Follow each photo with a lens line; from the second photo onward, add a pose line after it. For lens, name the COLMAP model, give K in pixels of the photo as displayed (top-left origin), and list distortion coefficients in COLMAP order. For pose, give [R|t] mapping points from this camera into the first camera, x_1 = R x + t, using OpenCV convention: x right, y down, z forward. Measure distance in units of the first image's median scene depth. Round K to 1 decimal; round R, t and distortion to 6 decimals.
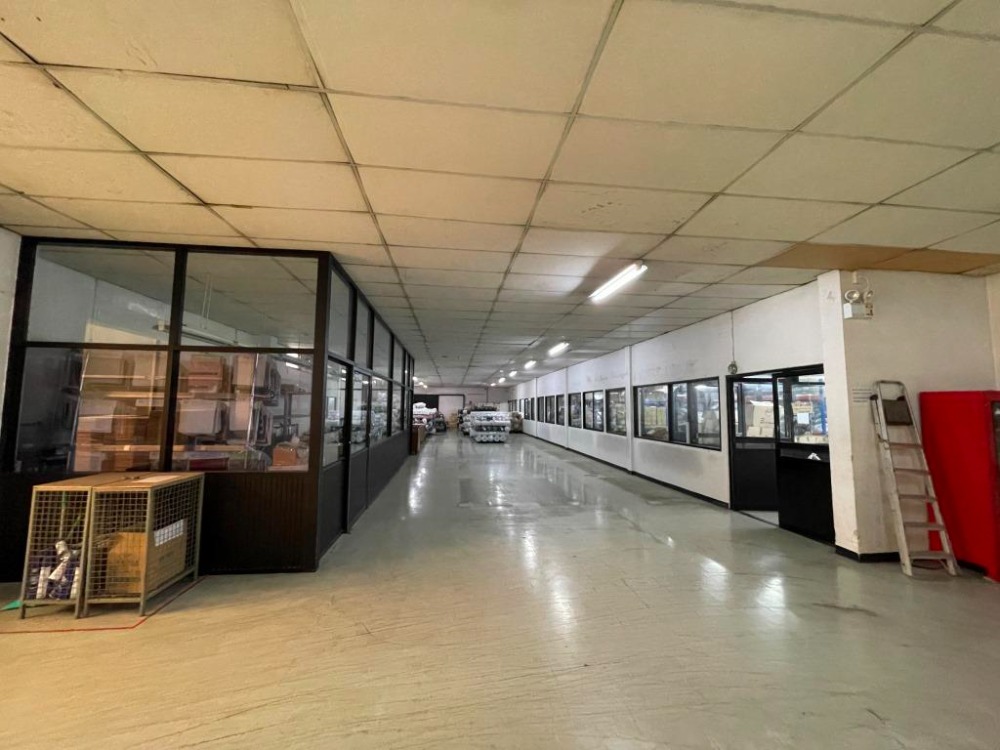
lens RADIAL K [[403.6, 0, 499.7], [0, 403.6, 370.9], [0, 0, 1]] dist [-0.008612, -0.000171]
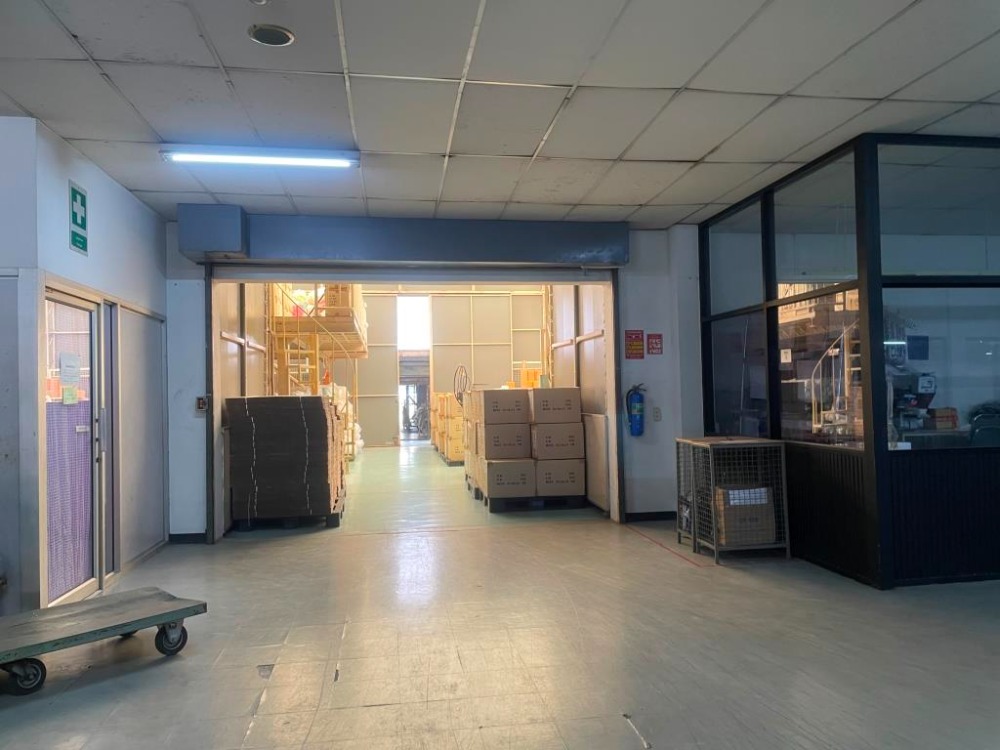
lens RADIAL K [[751.9, 0, 504.1], [0, 751.9, 376.6], [0, 0, 1]] dist [0.034993, -0.007599]
pose [[0.034032, -0.030957, -0.998941, 0.465745], [0.108215, 0.993758, -0.027110, 0.045855], [0.993545, -0.107178, 0.037170, 0.171441]]
